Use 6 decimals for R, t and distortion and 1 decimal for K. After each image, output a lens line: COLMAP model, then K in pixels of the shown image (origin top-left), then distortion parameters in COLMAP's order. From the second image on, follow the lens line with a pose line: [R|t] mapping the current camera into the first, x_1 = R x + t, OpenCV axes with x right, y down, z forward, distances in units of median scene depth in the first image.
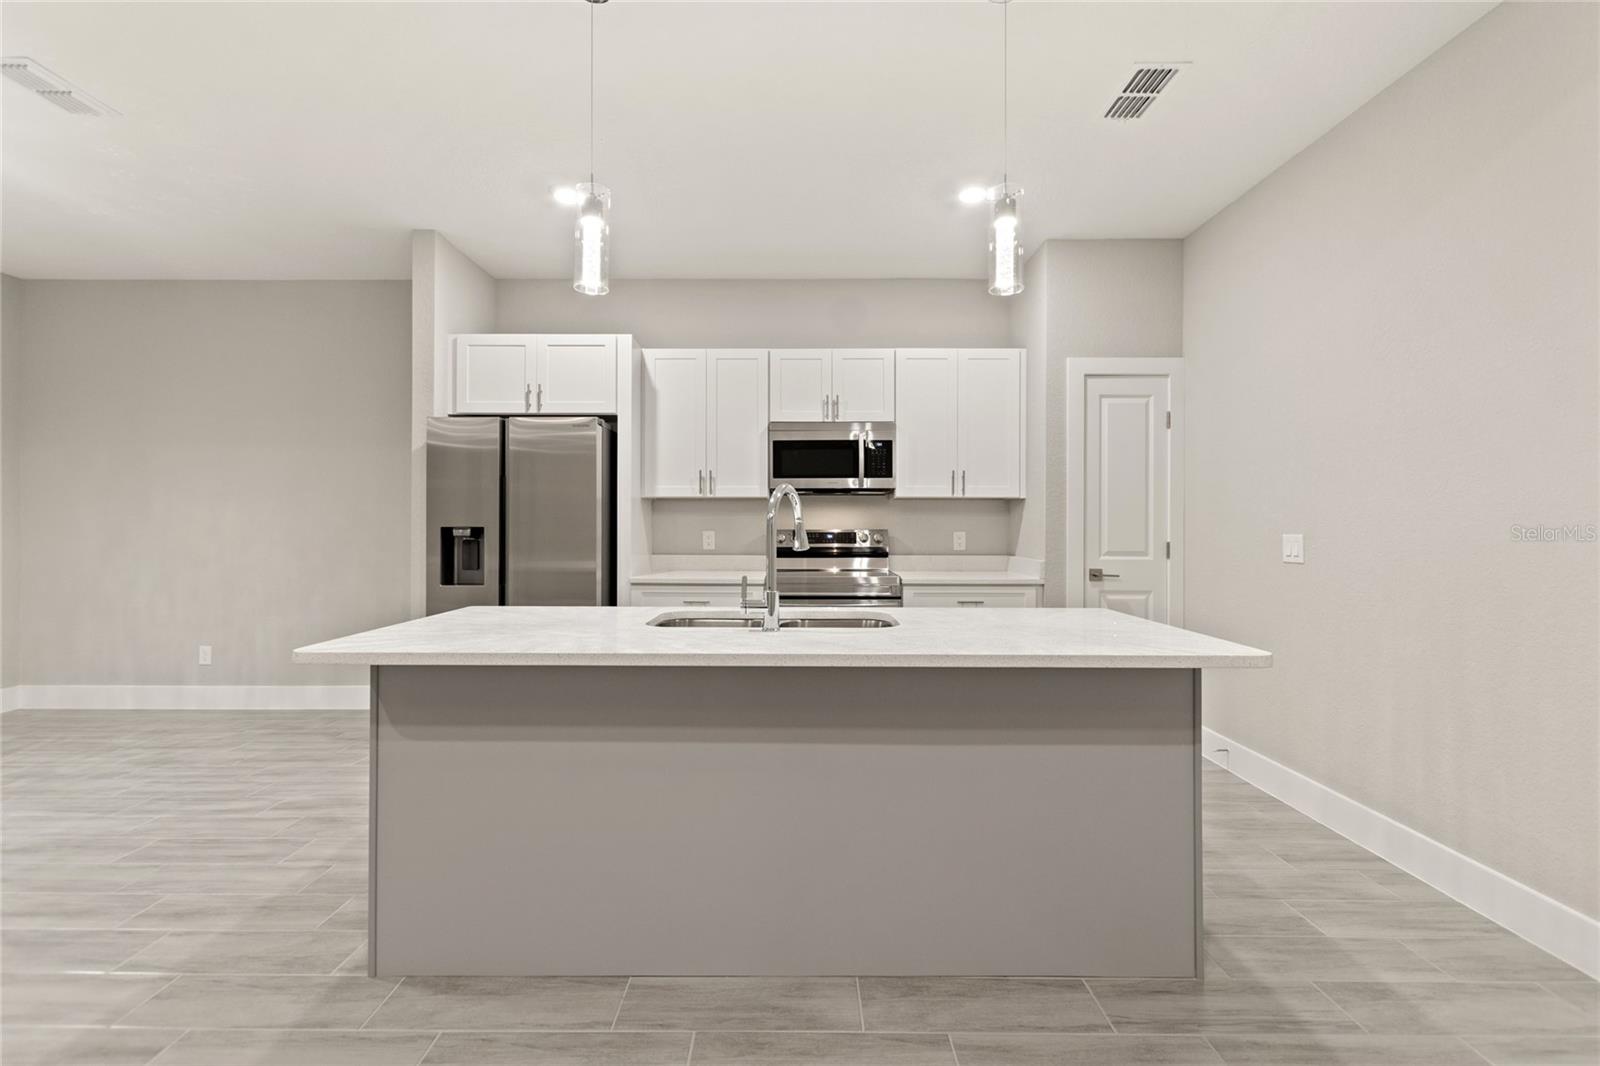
lens RADIAL K [[698.6, 0, 794.0], [0, 698.6, 520.5], [0, 0, 1]] dist [0.000446, -0.000738]
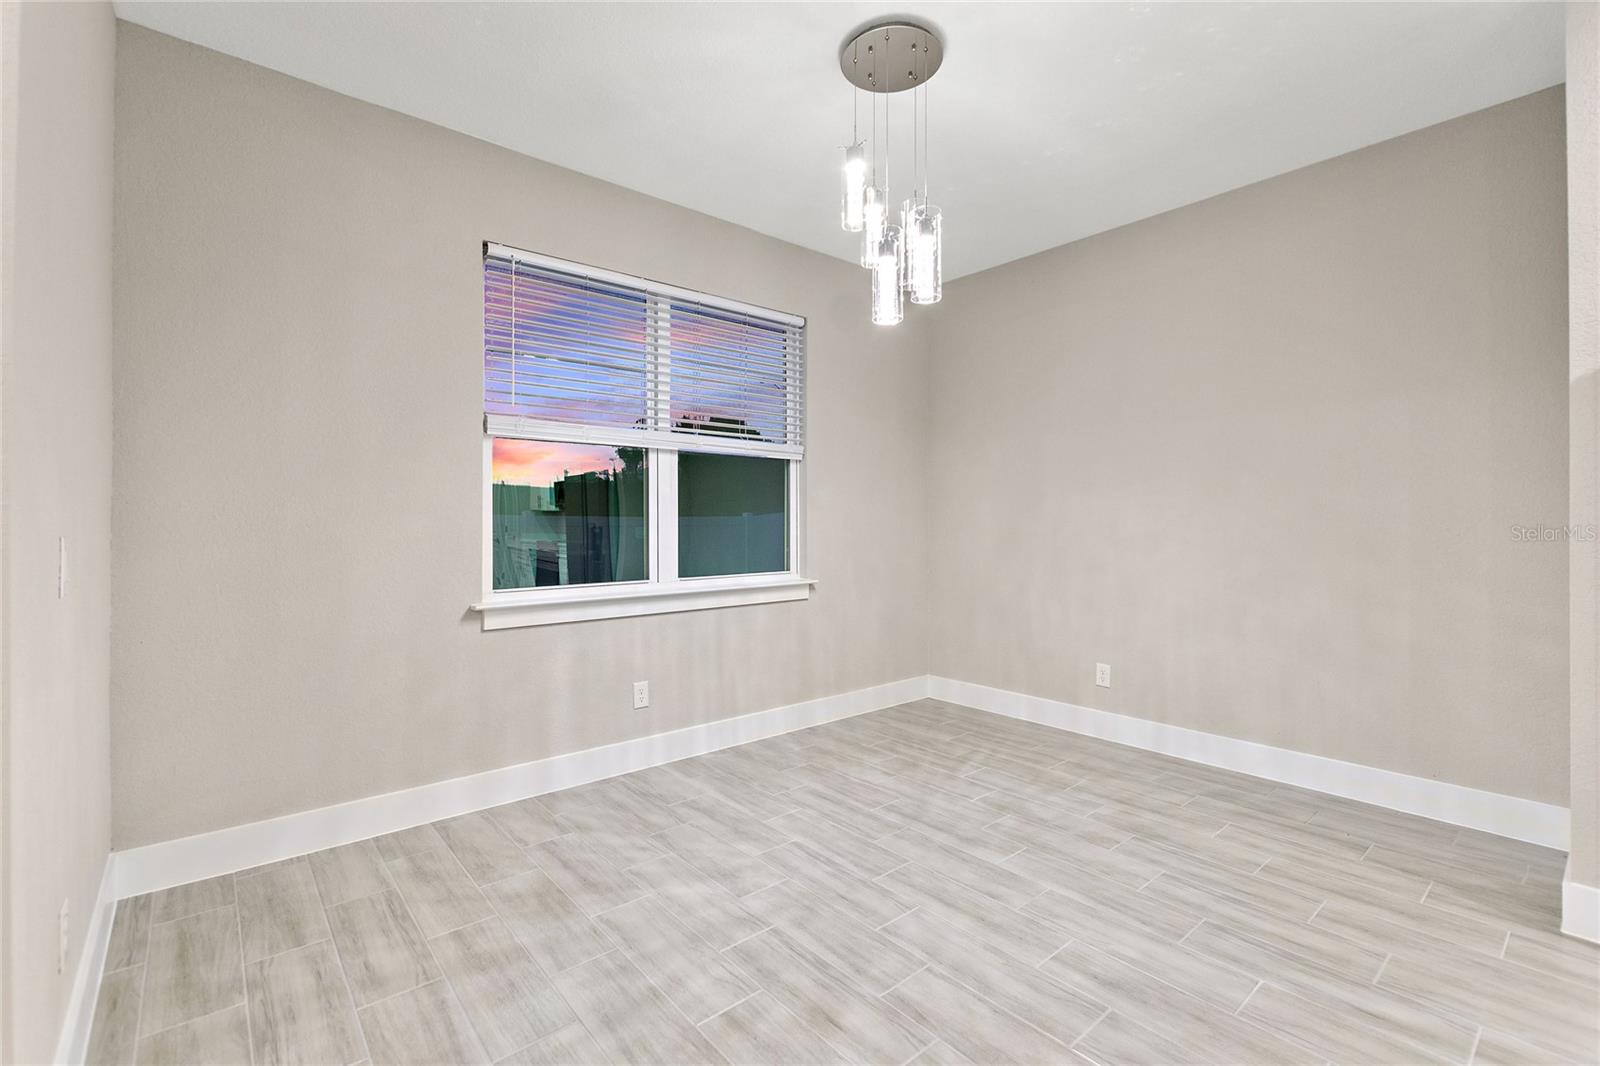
lens RADIAL K [[698.6, 0, 794.0], [0, 698.6, 520.5], [0, 0, 1]] dist [0.000446, -0.000738]
pose [[0.647347, -0.002512, -0.762191, -0.506876], [0.007236, 0.999970, 0.002851, 0.000414], [0.762161, -0.007361, 0.647346, 0.194151]]
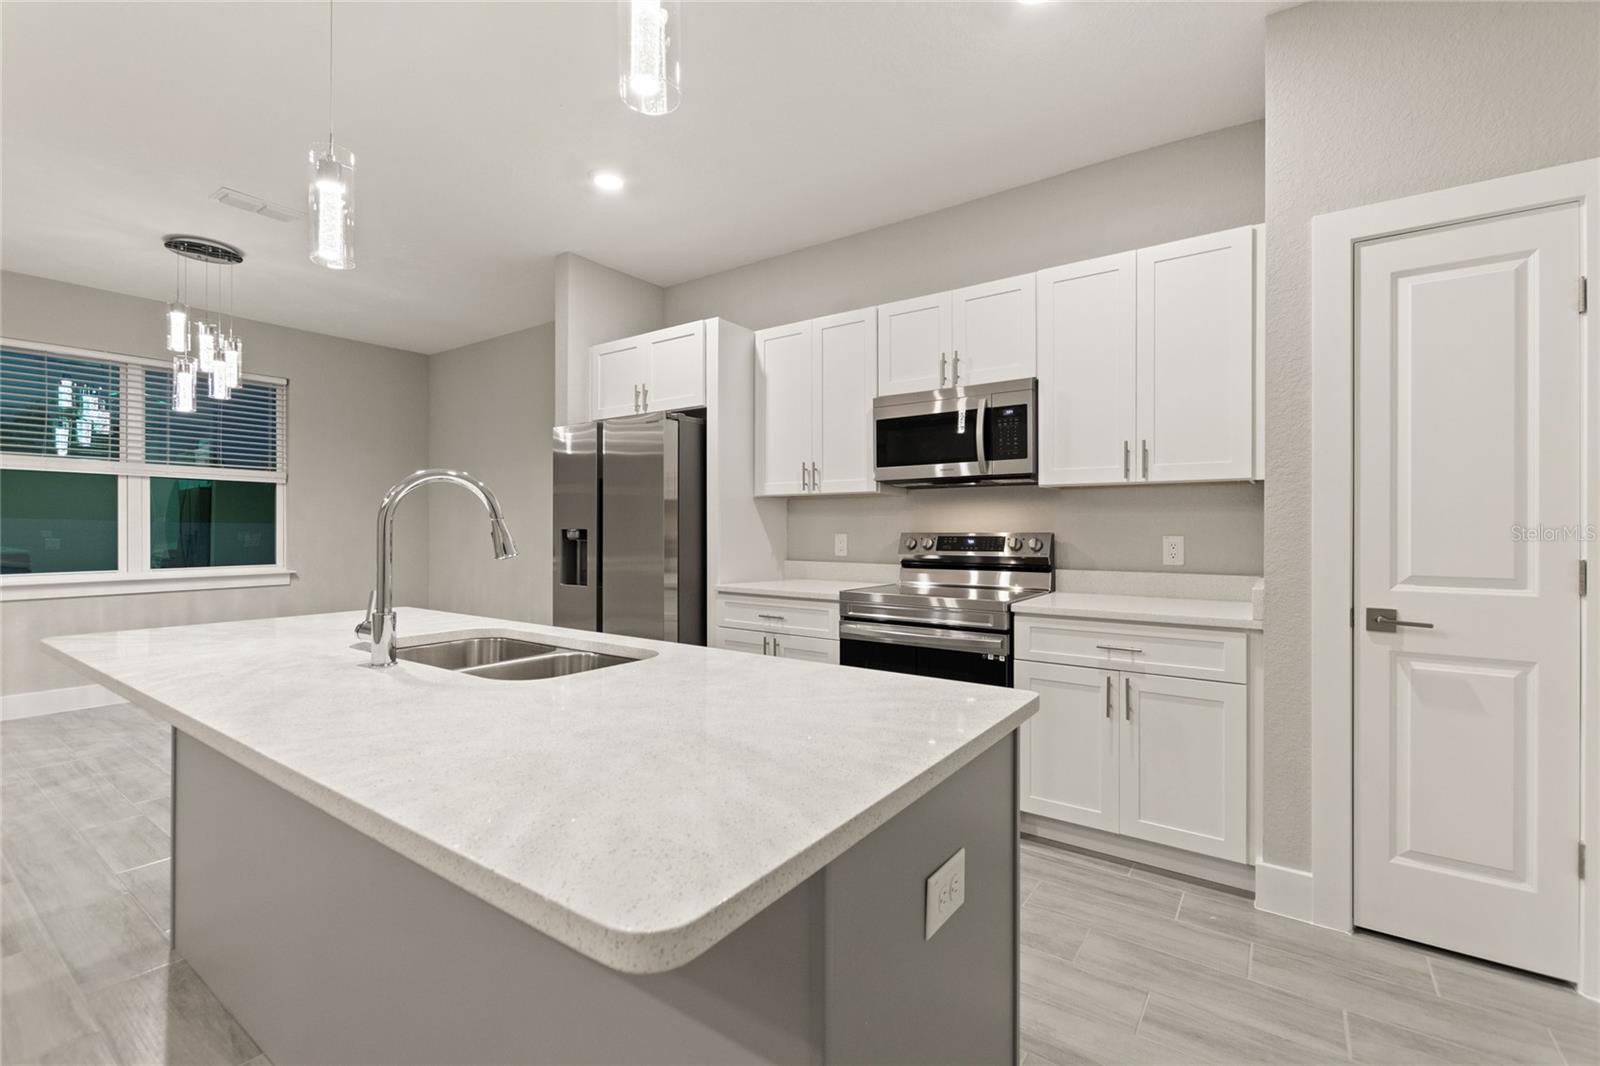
lens RADIAL K [[681.0, 0, 803.8], [0, 681.0, 527.4], [0, 0, 1]] dist [-0.004188, -0.000507]
pose [[0.821674, -0.002450, -0.569953, 0.363678], [0.006130, 0.999971, 0.004539, 0.003605], [0.569925, -0.007224, 0.821665, 0.336148]]
